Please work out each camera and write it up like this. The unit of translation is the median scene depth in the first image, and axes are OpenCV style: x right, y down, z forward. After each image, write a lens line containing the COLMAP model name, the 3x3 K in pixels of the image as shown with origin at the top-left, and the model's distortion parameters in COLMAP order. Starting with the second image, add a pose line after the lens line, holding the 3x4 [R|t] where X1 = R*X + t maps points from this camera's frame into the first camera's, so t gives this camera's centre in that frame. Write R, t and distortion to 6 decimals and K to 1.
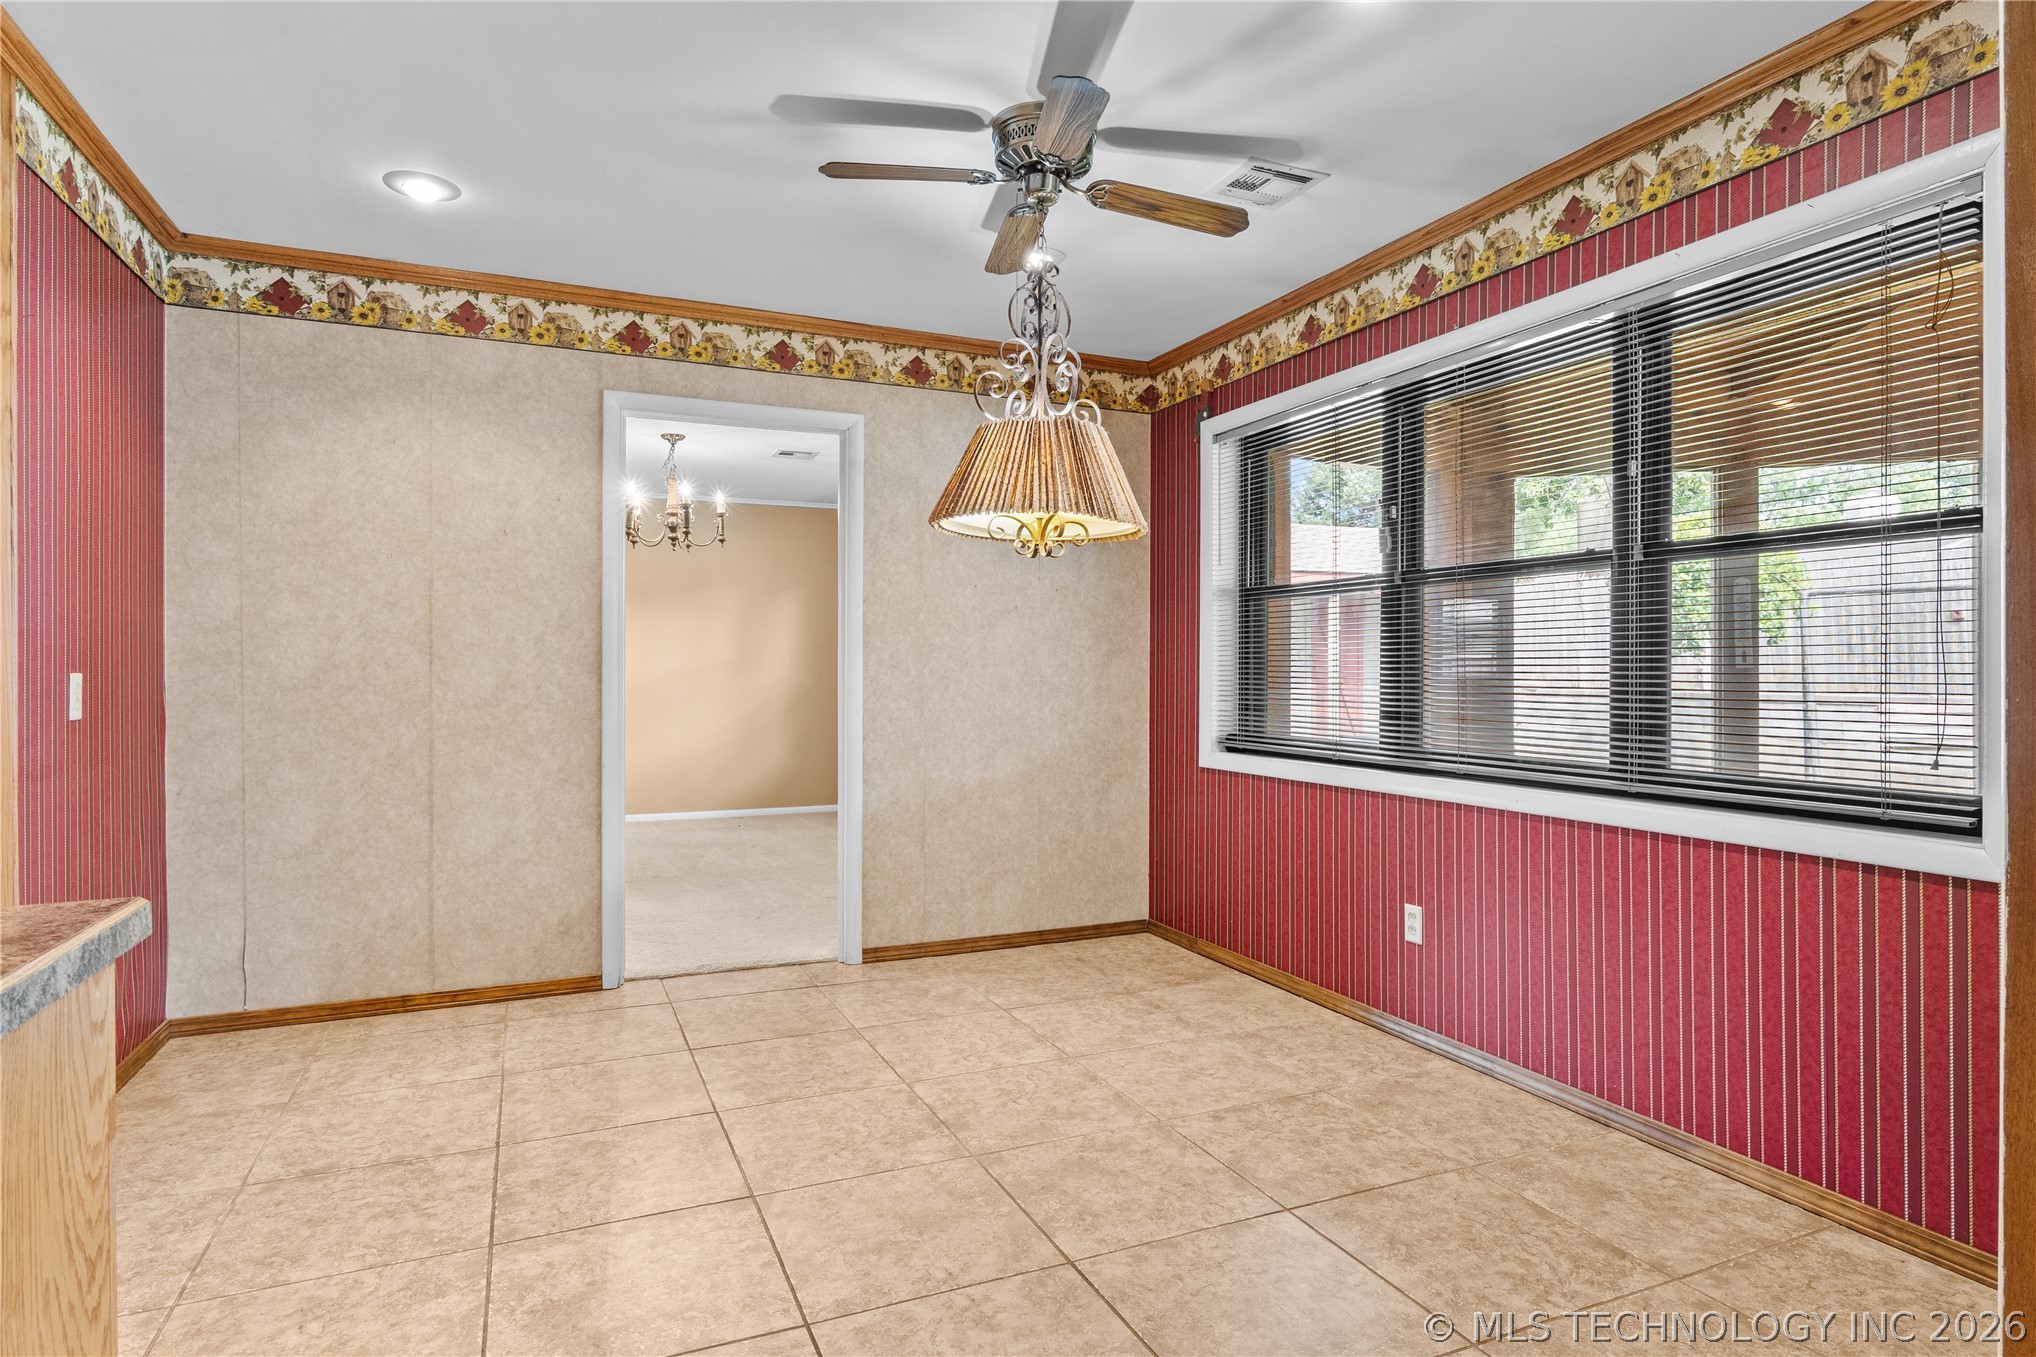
lens RADIAL K [[1117.5, 0, 1025.8], [0, 1117.5, 675.9], [0, 0, 1]] dist [-0.003431, 0.001912]
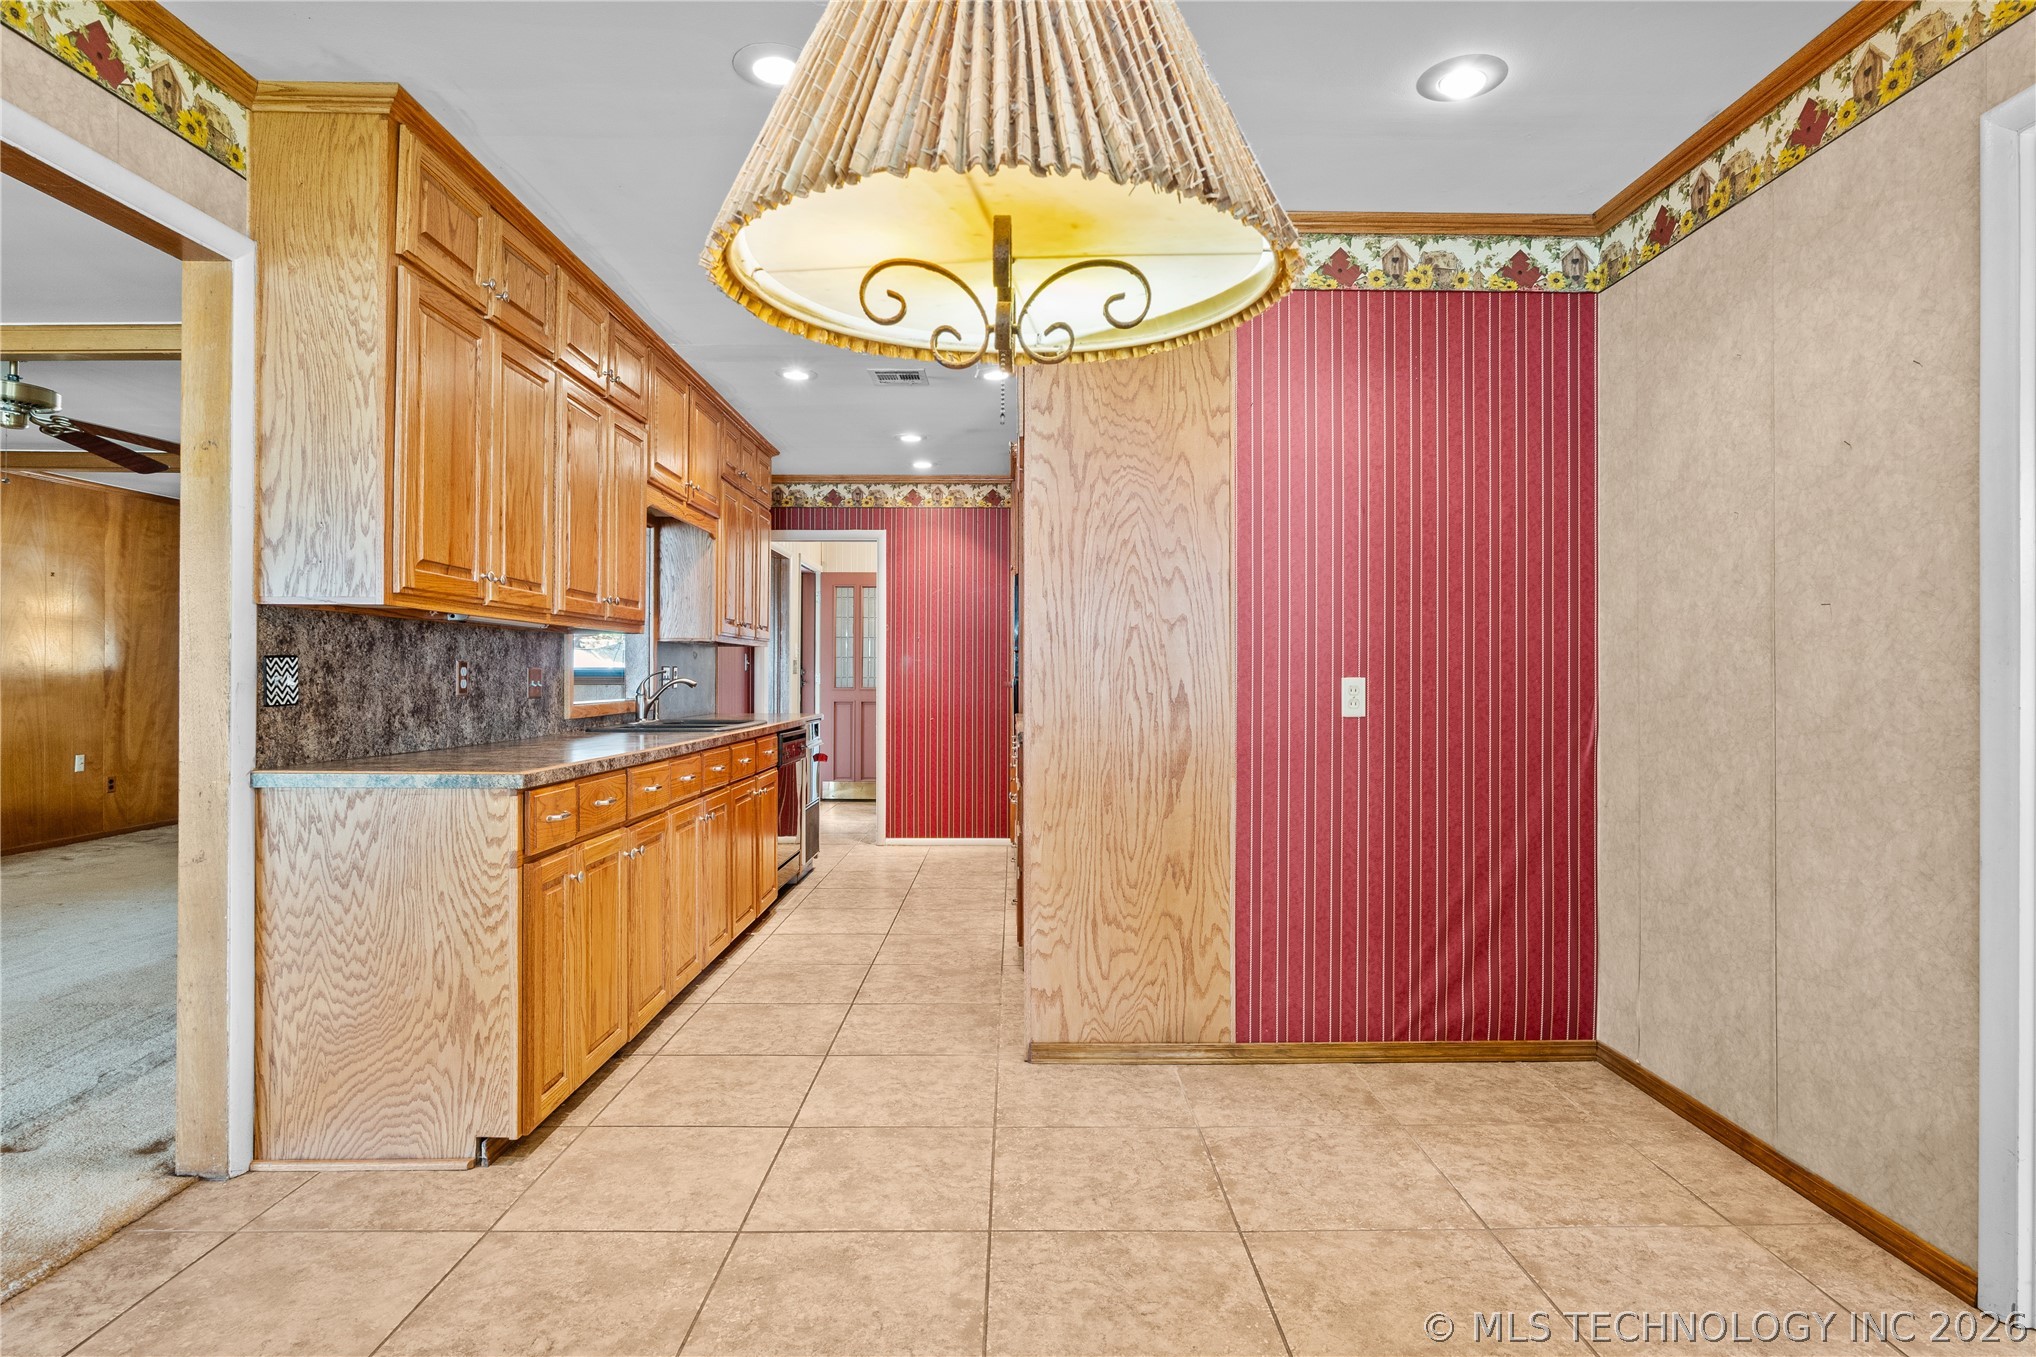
lens RADIAL K [[1080.1, 0, 1024.1], [0, 1080.1, 676.4], [0, 0, 1]] dist [-0.022351, 0.012081]
pose [[-0.398936, -0.002332, -0.916976, 0.251496], [-0.005255, 0.999986, -0.000257, -0.001091], [0.916964, 0.004716, -0.398943, 0.854469]]
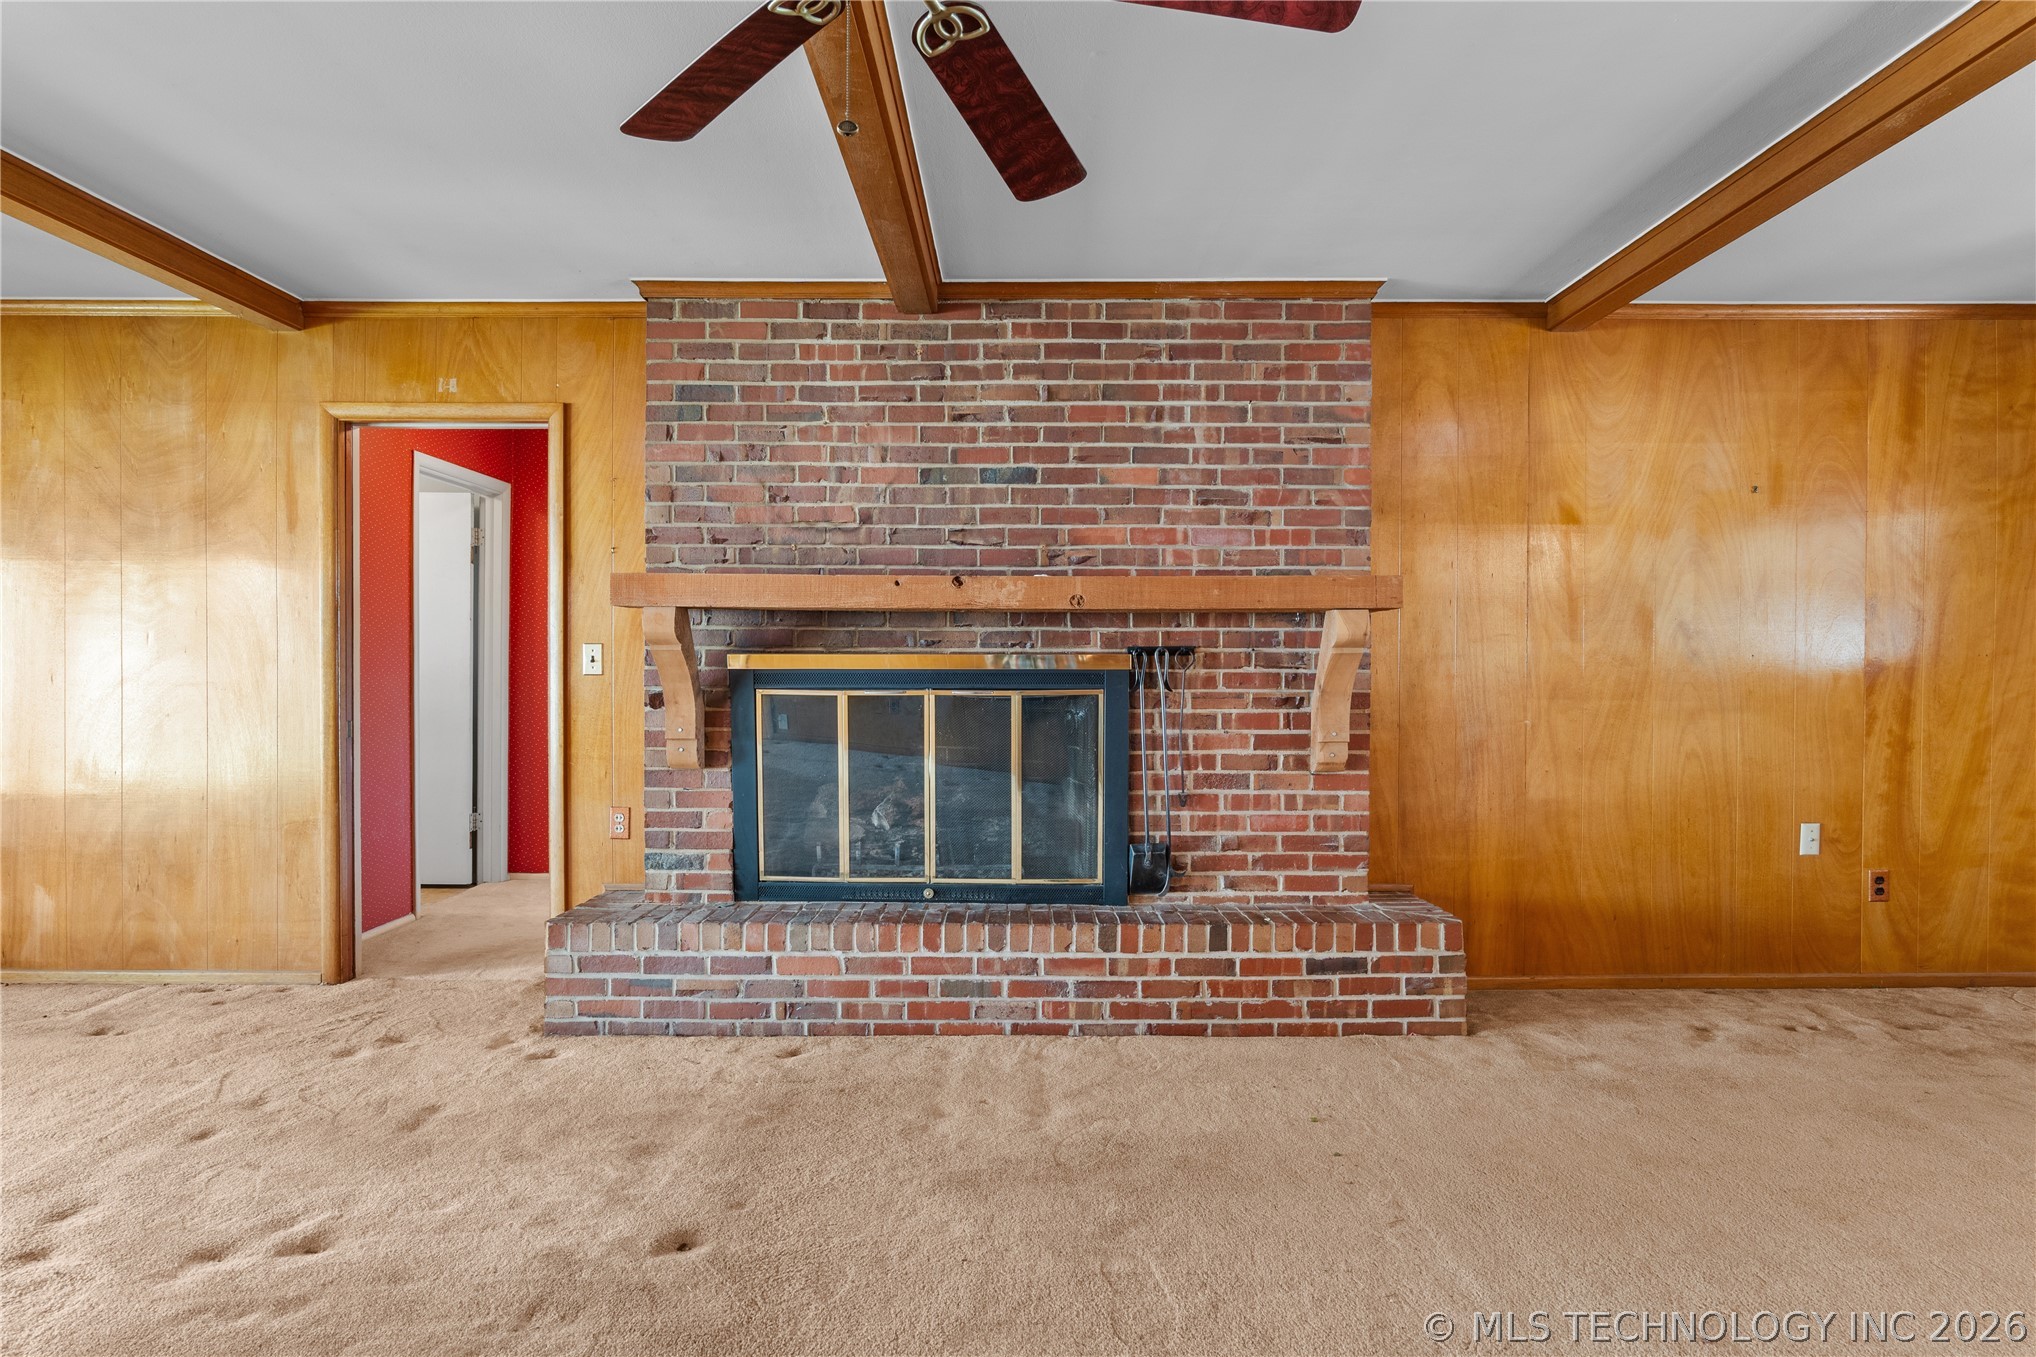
lens RADIAL K [[1082.1, 0, 1026.1], [0, 1082.1, 682.7], [0, 0, 1]] dist [-0.020829, 0.012933]
pose [[-0.912589, -0.006417, 0.408827, -0.589827], [-0.001223, 0.999915, 0.012965, 0.001151], [-0.408876, 0.011331, -0.912520, -0.254069]]
